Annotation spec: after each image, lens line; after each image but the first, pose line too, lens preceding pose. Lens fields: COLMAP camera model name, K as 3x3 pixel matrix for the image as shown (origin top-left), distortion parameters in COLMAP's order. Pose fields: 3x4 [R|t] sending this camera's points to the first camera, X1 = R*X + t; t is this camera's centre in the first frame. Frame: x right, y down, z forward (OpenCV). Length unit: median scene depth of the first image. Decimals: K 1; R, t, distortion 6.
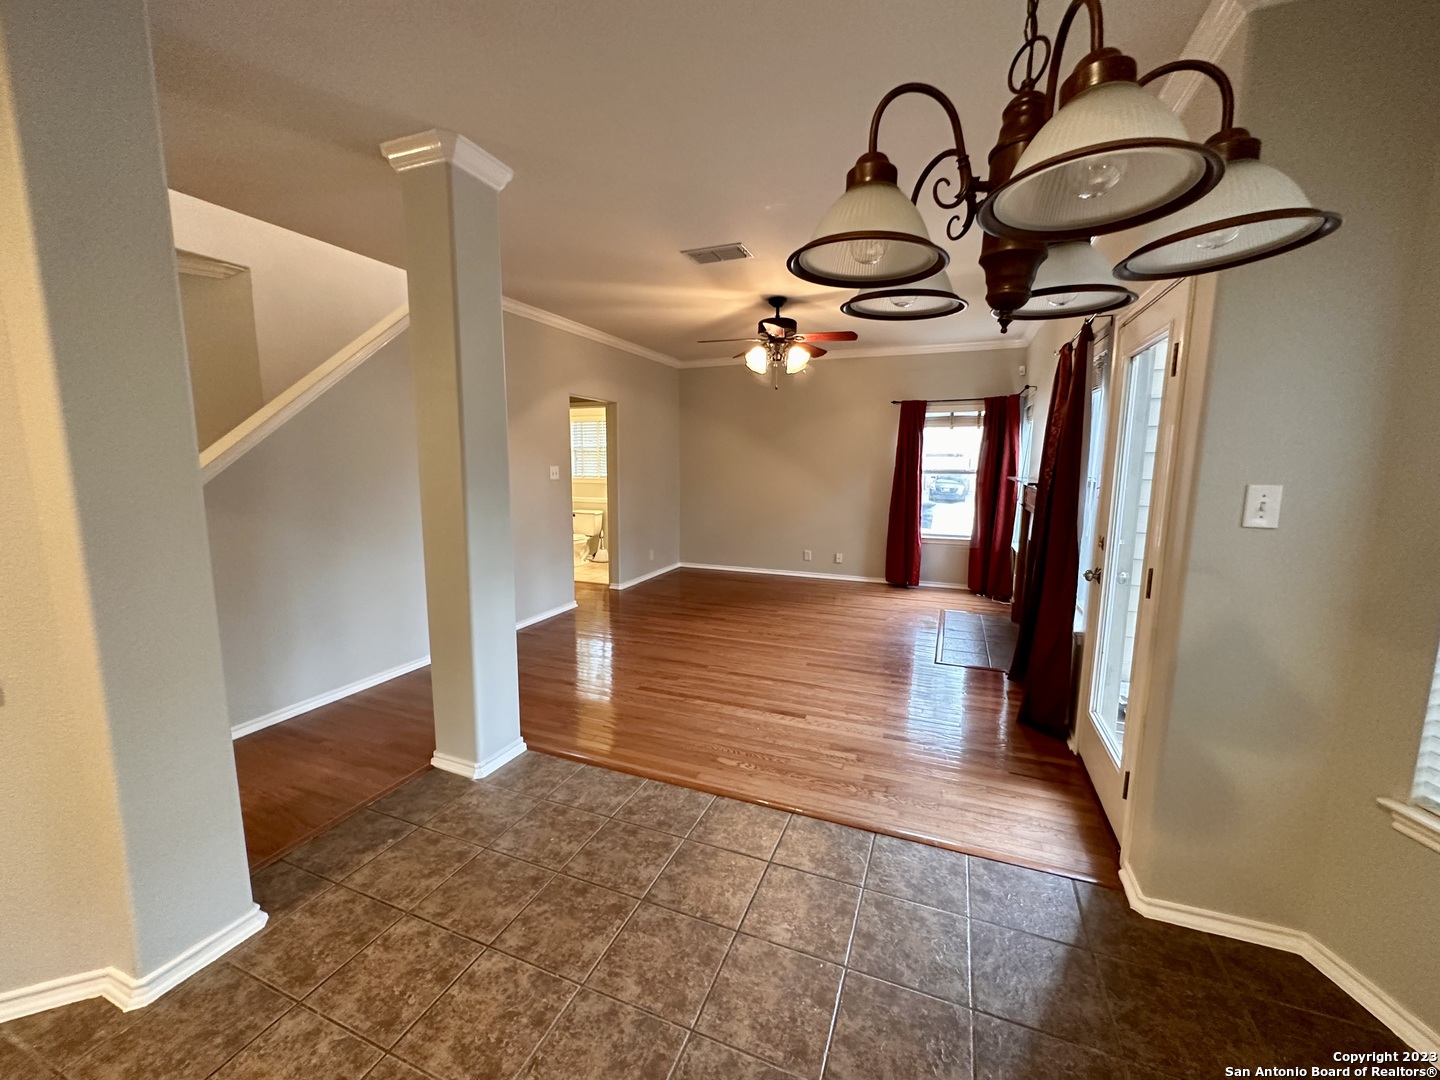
lens RADIAL K [[574.7, 0, 719.0], [0, 574.7, 547.2], [0, 0, 1]] dist [-0.003146, 0.000488]
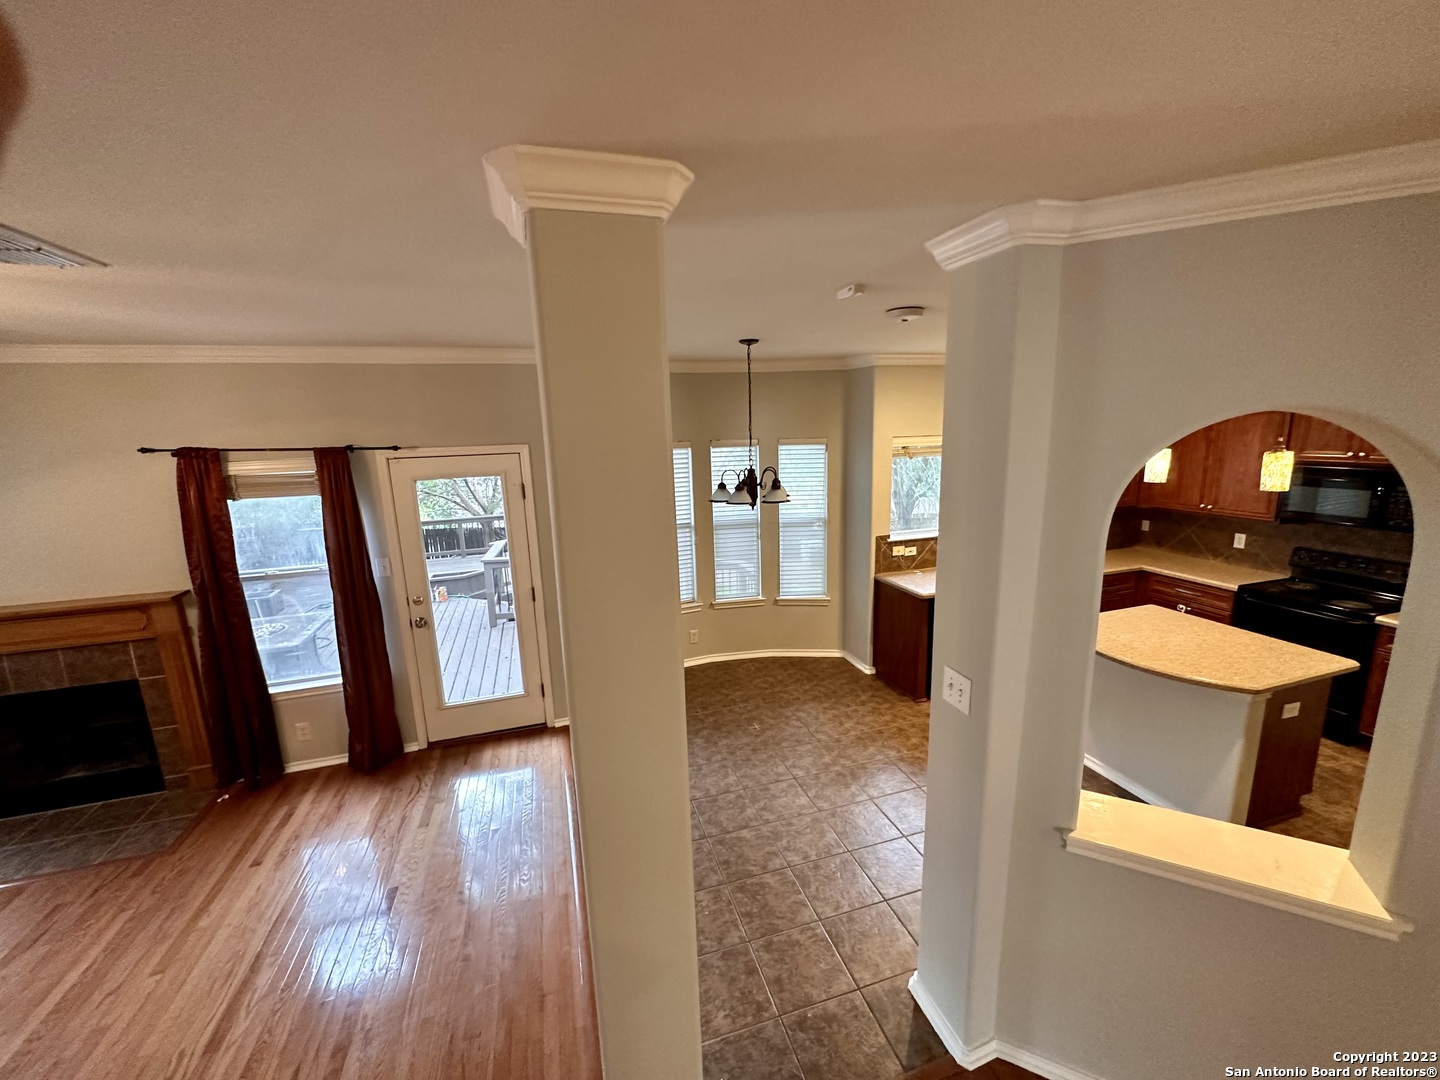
lens RADIAL K [[574.7, 0, 719.4], [0, 574.7, 538.4], [0, 0, 1]] dist [-0.003146, 0.000488]
pose [[-0.634471, -0.136635, 0.760774, -1.474573], [0.141632, 0.947036, 0.288206, -0.757961], [-0.759860, 0.290608, -0.581515, 1.924882]]
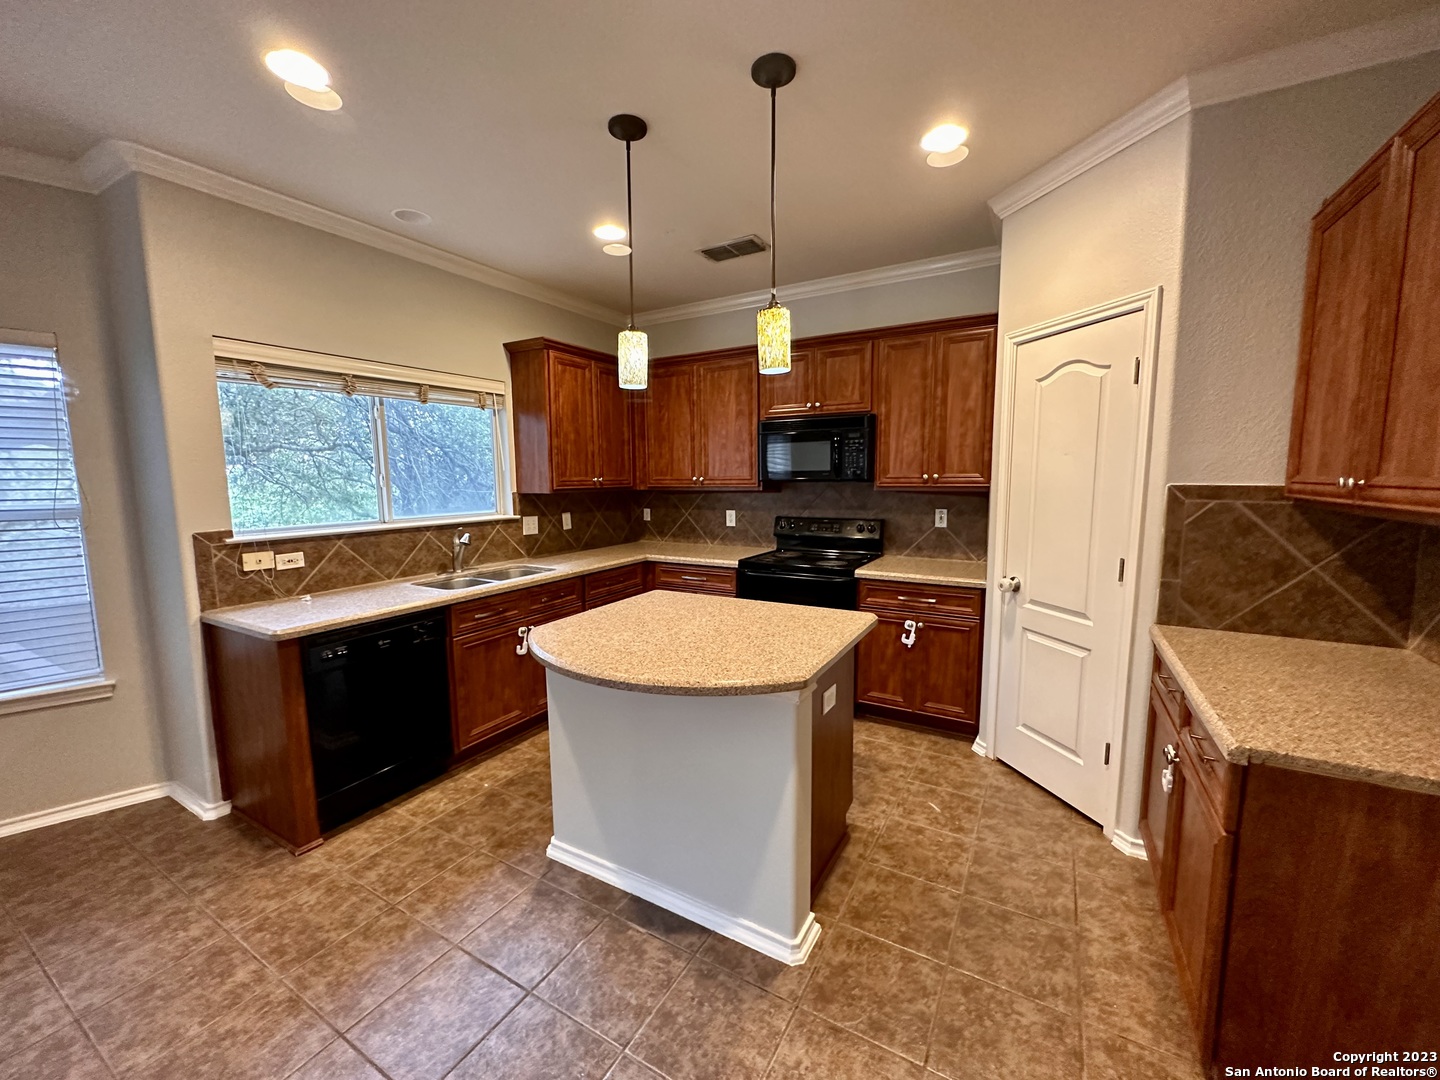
lens RADIAL K [[574.7, 0, 716.5], [0, 574.7, 539.7], [0, 0, 1]] dist [-0.003146, 0.000488]
pose [[-0.989843, -0.011476, 0.141704, -1.248864], [0.026449, 0.964472, 0.262856, -0.135055], [-0.139686, 0.263934, -0.954372, 0.793458]]
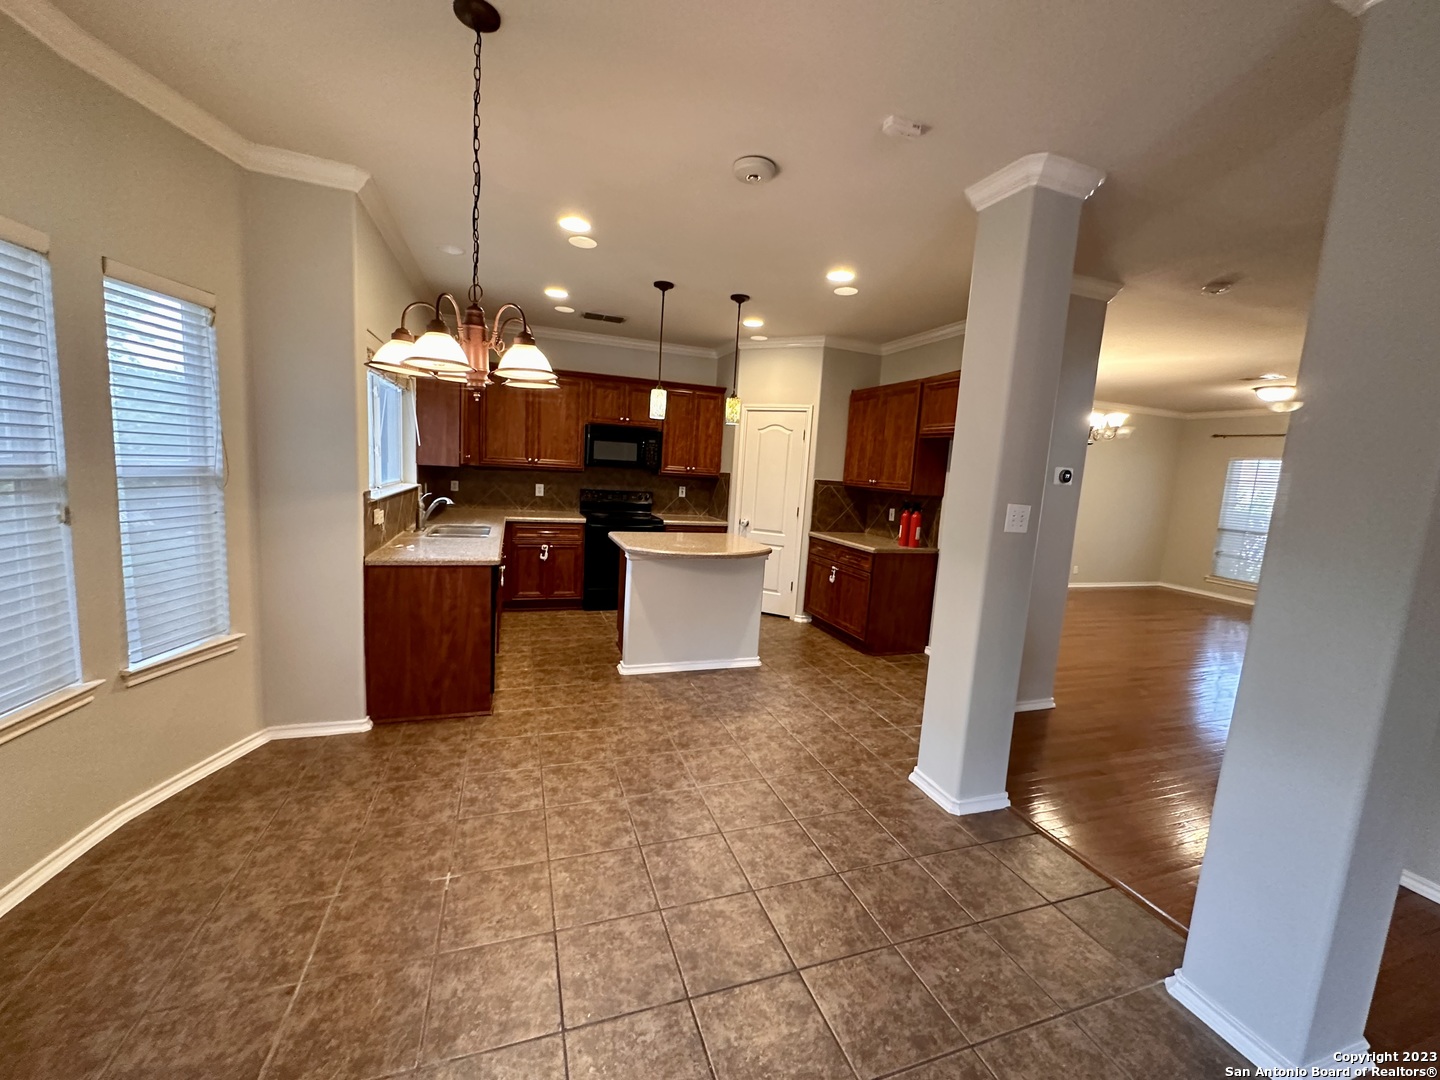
lens RADIAL K [[574.7, 0, 722.2], [0, 574.7, 538.7], [0, 0, 1]] dist [-0.003146, 0.000488]
pose [[-0.745277, 0.032468, -0.665964, 0.606142], [-0.164138, 0.959142, 0.230447, -0.249125], [0.646236, 0.281057, -0.709497, 1.573177]]
